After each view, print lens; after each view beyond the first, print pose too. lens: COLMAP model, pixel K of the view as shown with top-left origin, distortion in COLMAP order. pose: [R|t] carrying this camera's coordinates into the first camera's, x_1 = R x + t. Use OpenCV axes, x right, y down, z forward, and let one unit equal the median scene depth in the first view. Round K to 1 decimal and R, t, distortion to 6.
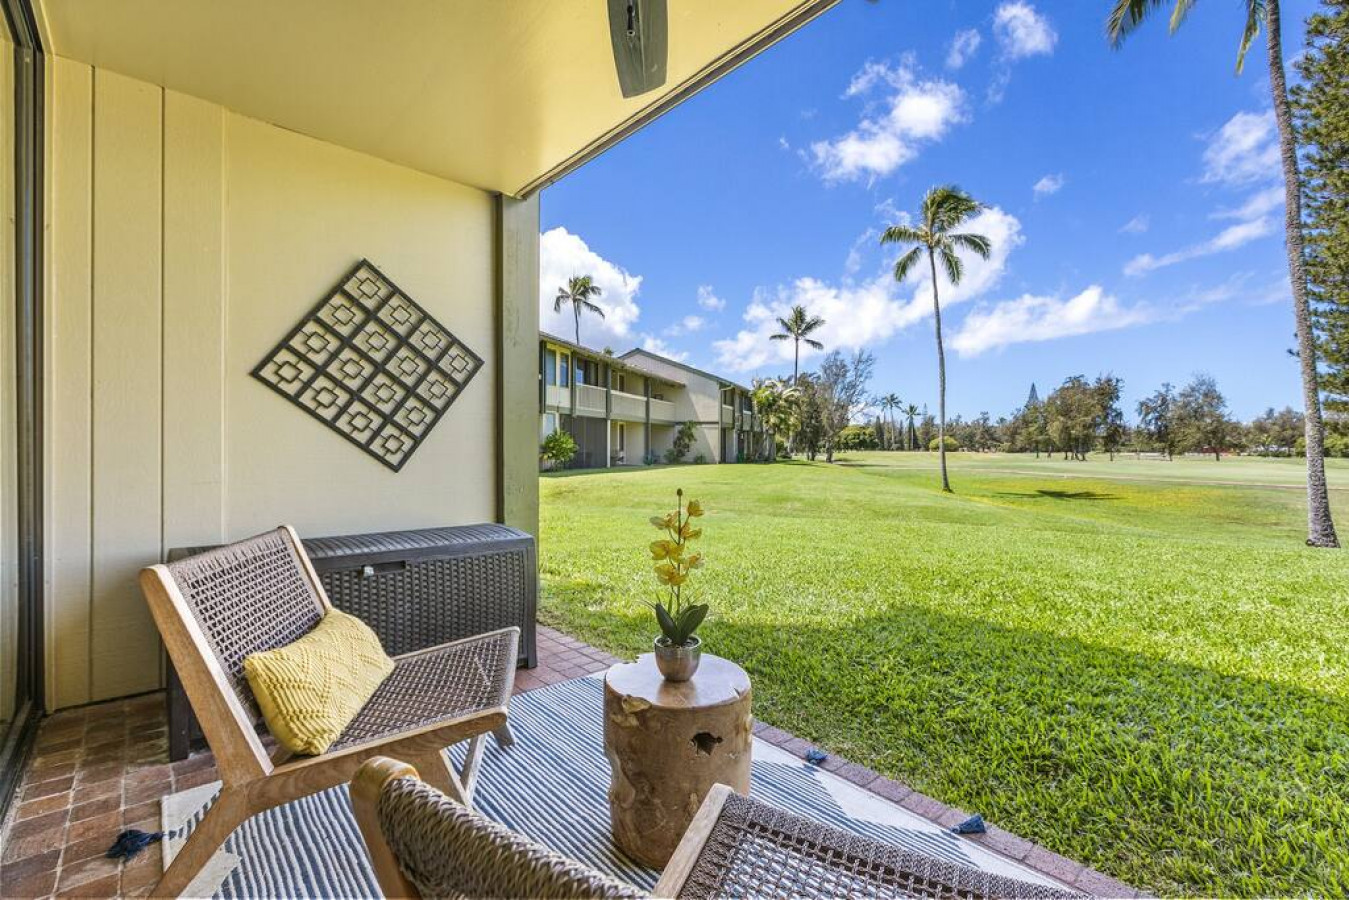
lens RADIAL K [[599.8, 0, 671.5], [0, 599.8, 442.5], [0, 0, 1]] dist [0.000035, 0.001288]
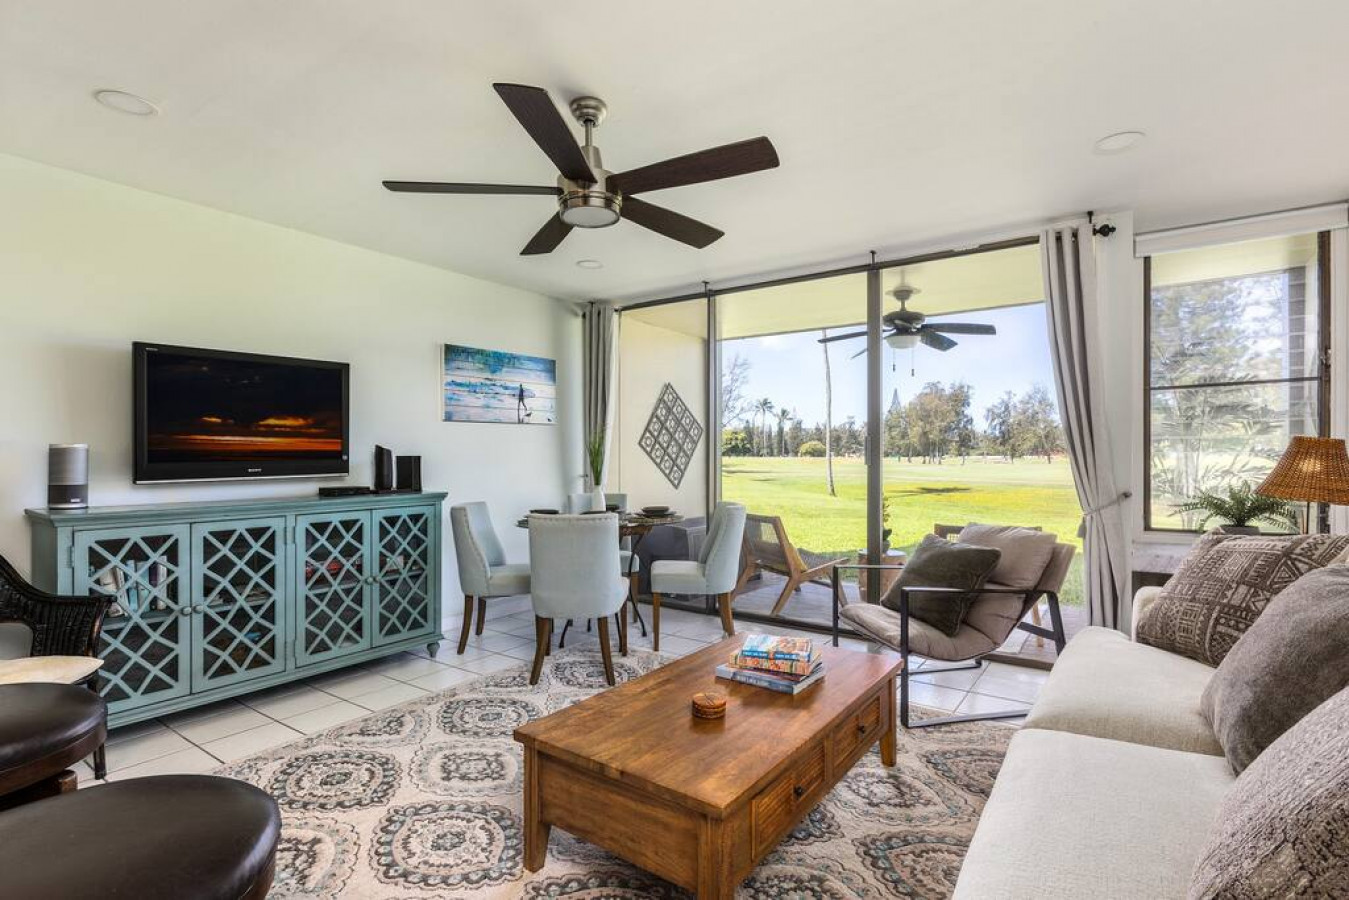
lens RADIAL K [[642.0, 0, 671.1], [0, 642.0, 461.5], [0, 0, 1]] dist [-0.006569, 0.000943]
pose [[0.979113, -0.011899, 0.202970, -0.084396], [0.008186, 0.999784, 0.019123, -0.007588], [-0.203154, -0.017062, 0.978998, -0.098559]]
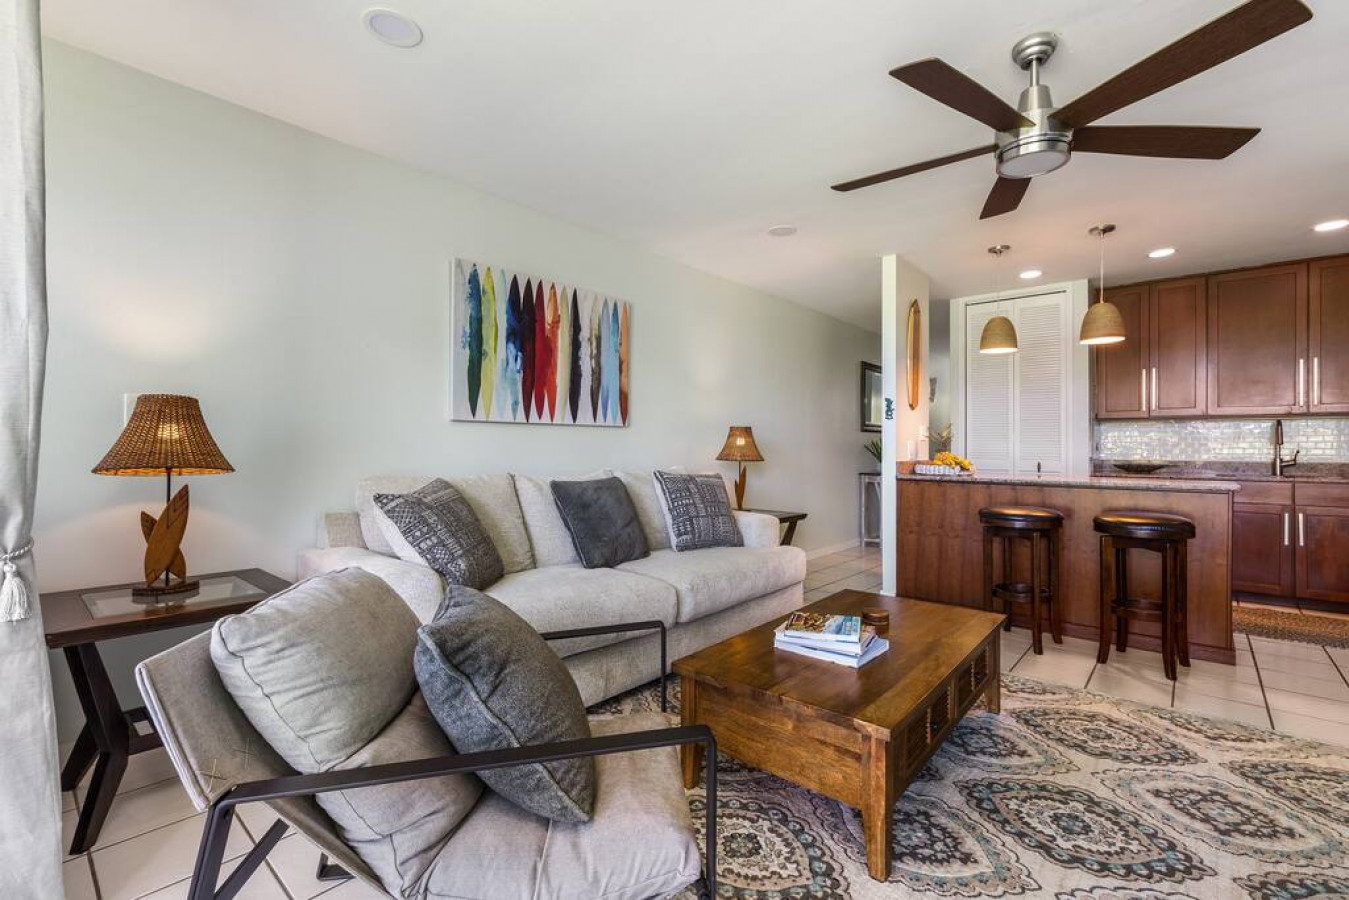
lens RADIAL K [[599.8, 0, 681.6], [0, 599.8, 439.0], [0, 0, 1]] dist [0.000035, 0.001288]
pose [[-0.992925, -0.013837, -0.117932, -0.038351], [-0.011898, 0.999782, -0.017131, -0.003945], [0.118143, -0.015606, -0.992874, 0.021927]]
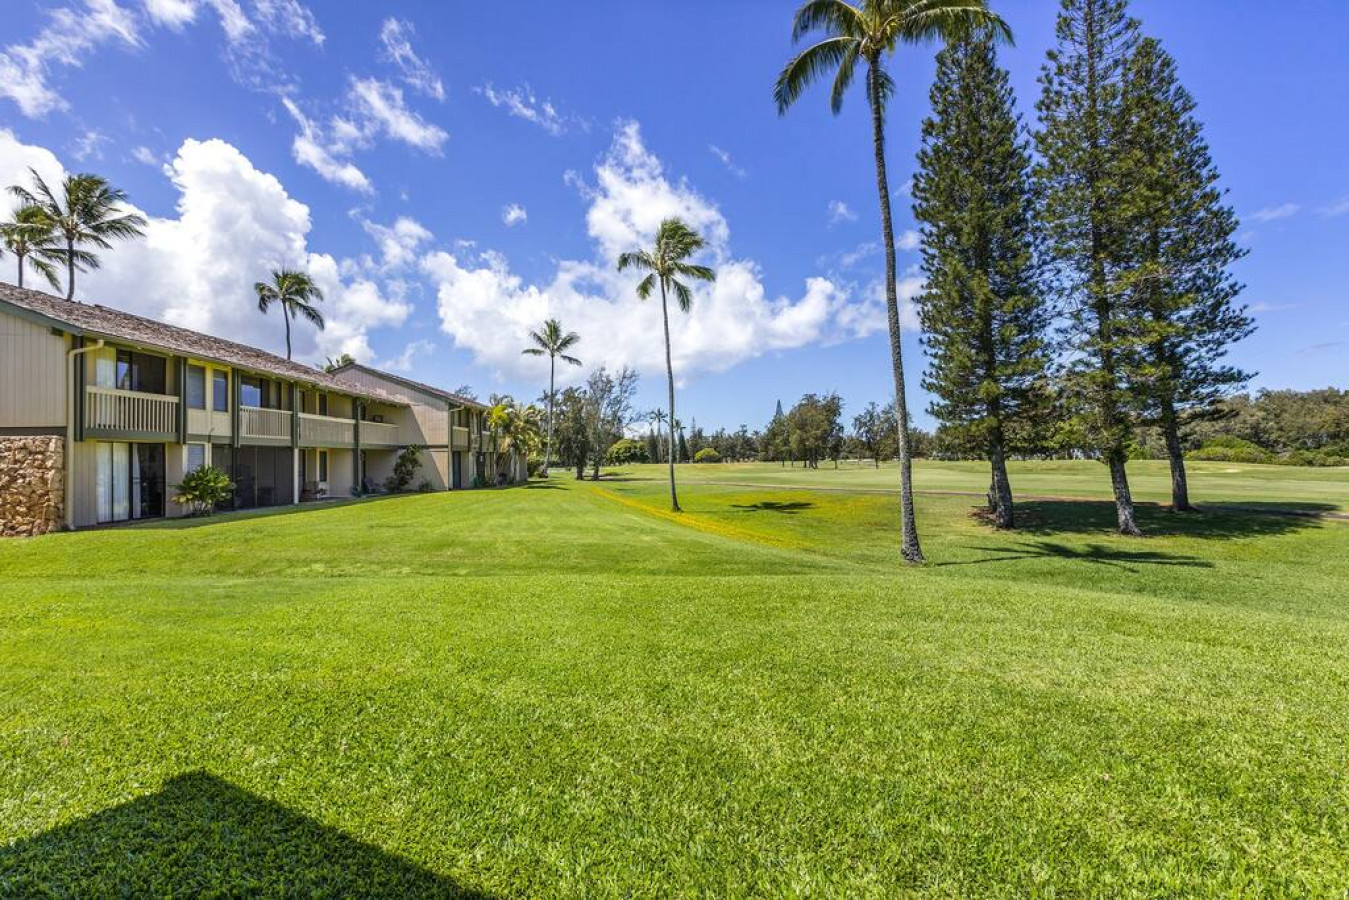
lens RADIAL K [[615.6, 0, 659.0], [0, 615.6, 455.3], [0, 0, 1]] dist [0.012558, 0.001095]
pose [[0.937296, -0.017157, 0.348112, 0.073894], [0.018771, 0.999823, -0.001265, -0.016823], [-0.348028, 0.007720, 0.937452, -0.002306]]
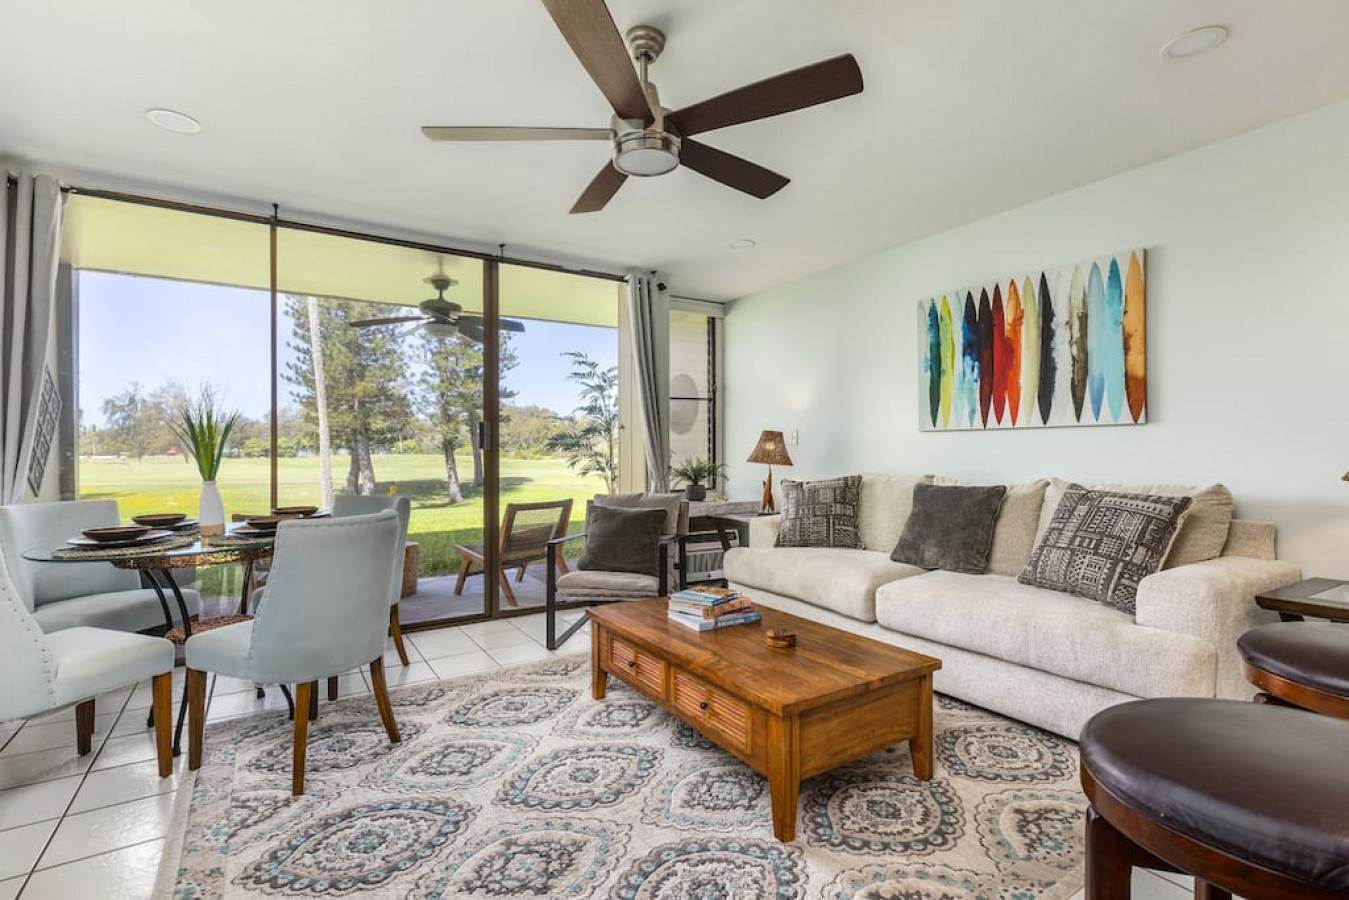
lens RADIAL K [[642.0, 0, 668.0], [0, 642.0, 447.0], [0, 0, 1]] dist [-0.006569, 0.000943]
pose [[0.186692, -0.000903, 0.982418, -0.138159], [-0.001827, 0.999998, 0.001266, -0.004967], [-0.982417, -0.002031, 0.186690, -0.045137]]
